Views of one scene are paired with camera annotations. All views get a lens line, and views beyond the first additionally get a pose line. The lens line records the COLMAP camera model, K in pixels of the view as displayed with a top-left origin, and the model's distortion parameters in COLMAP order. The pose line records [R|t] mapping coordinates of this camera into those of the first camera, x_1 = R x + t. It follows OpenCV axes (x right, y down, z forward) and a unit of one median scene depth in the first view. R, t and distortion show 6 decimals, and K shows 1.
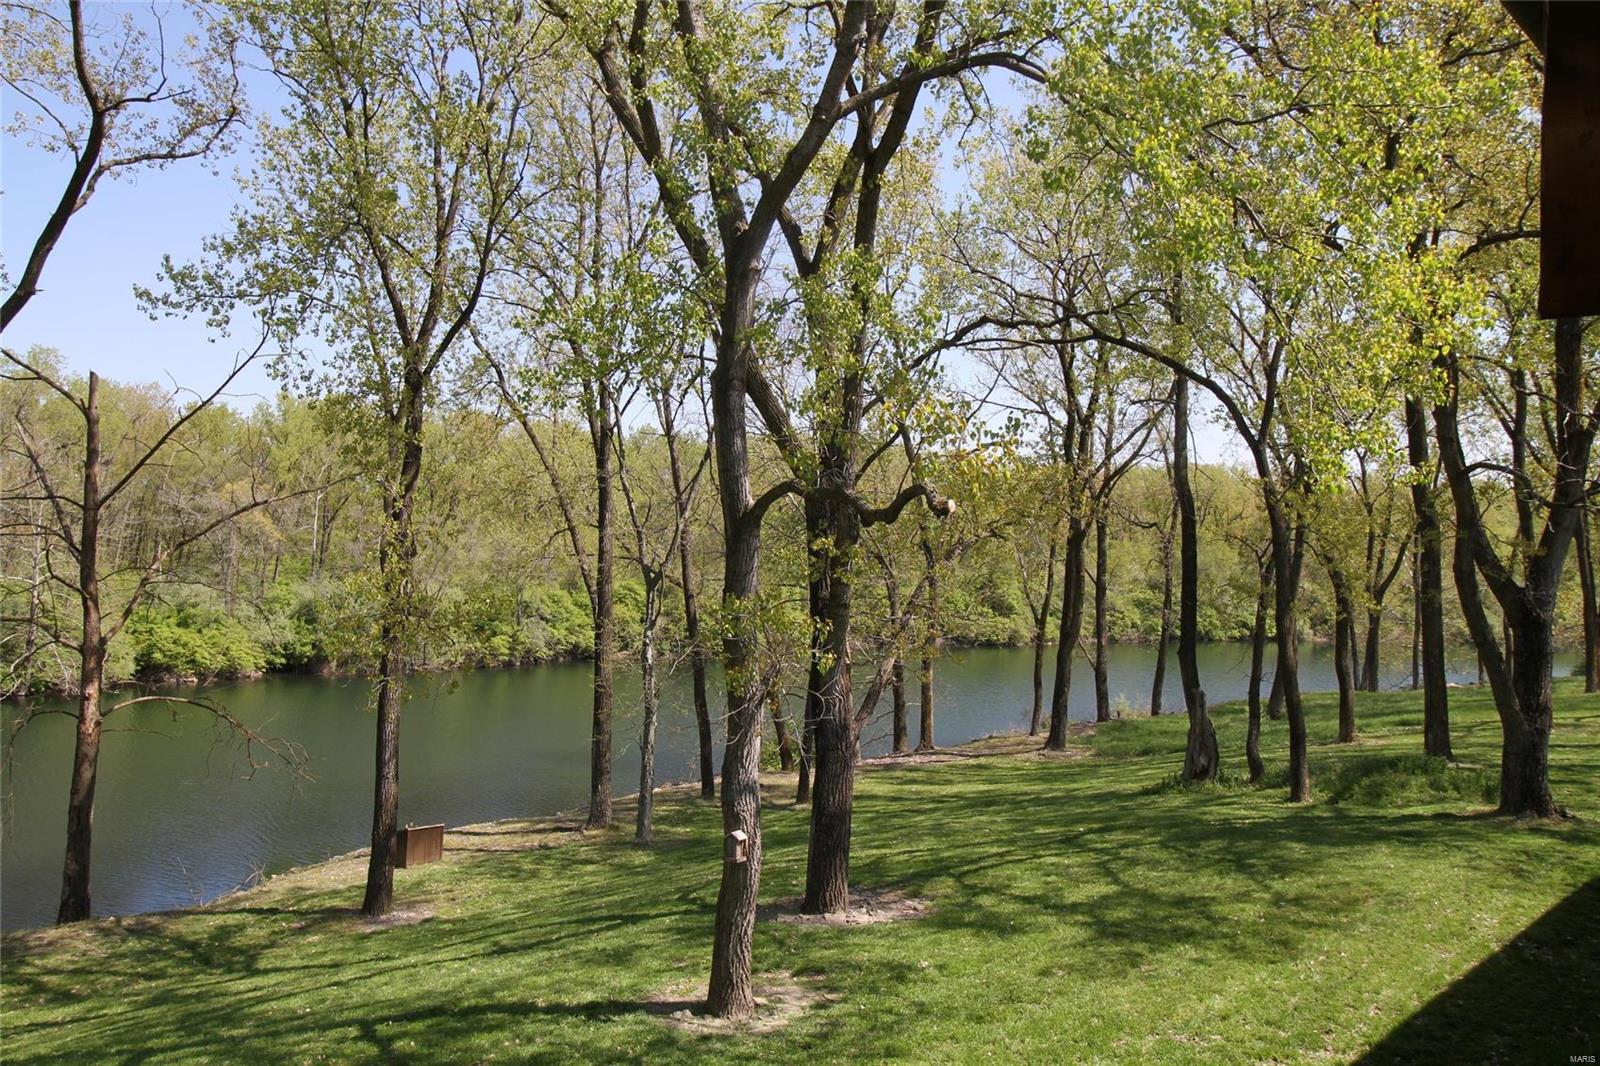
lens RADIAL K [[1125.1, 0, 801.8], [0, 1125.1, 506.7], [0, 0, 1]] dist [0.004908, 0.000663]
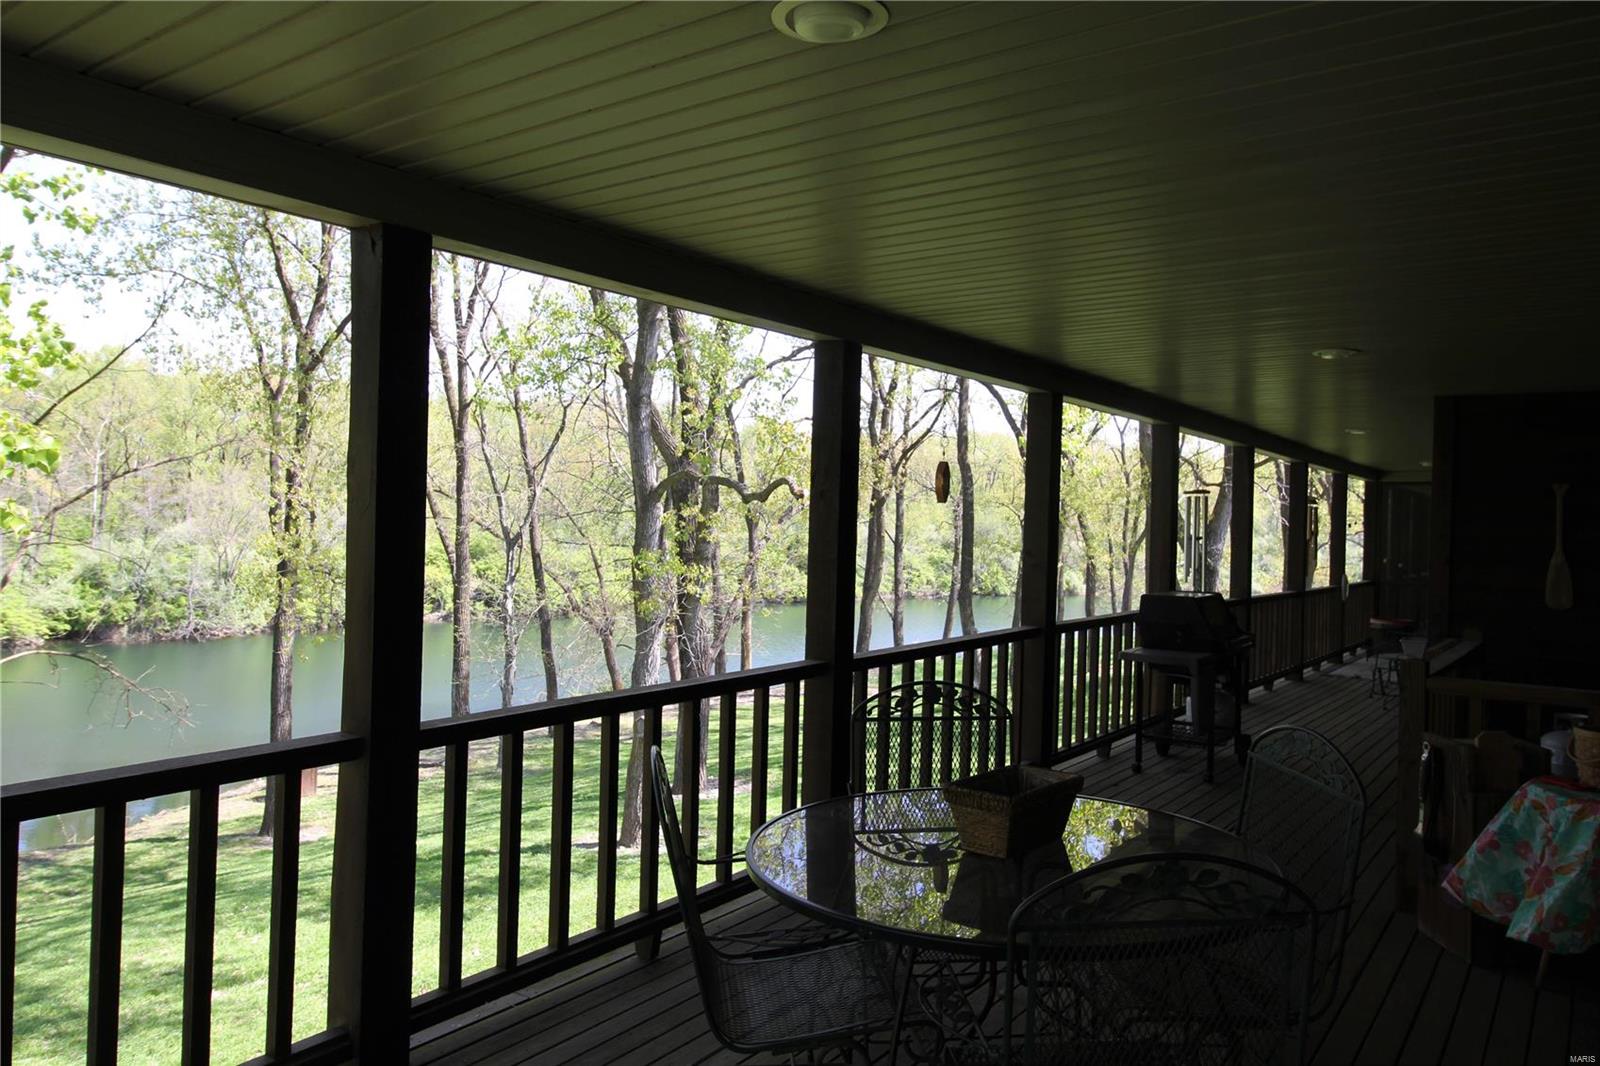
lens RADIAL K [[1125.1, 0, 801.8], [0, 1125.1, 506.7], [0, 0, 1]] dist [0.004908, 0.000663]
pose [[0.985212, 0.001982, 0.171327, -0.026151], [-0.007900, 0.999395, 0.033865, -0.006150], [-0.171156, -0.034718, 0.984632, -0.104726]]
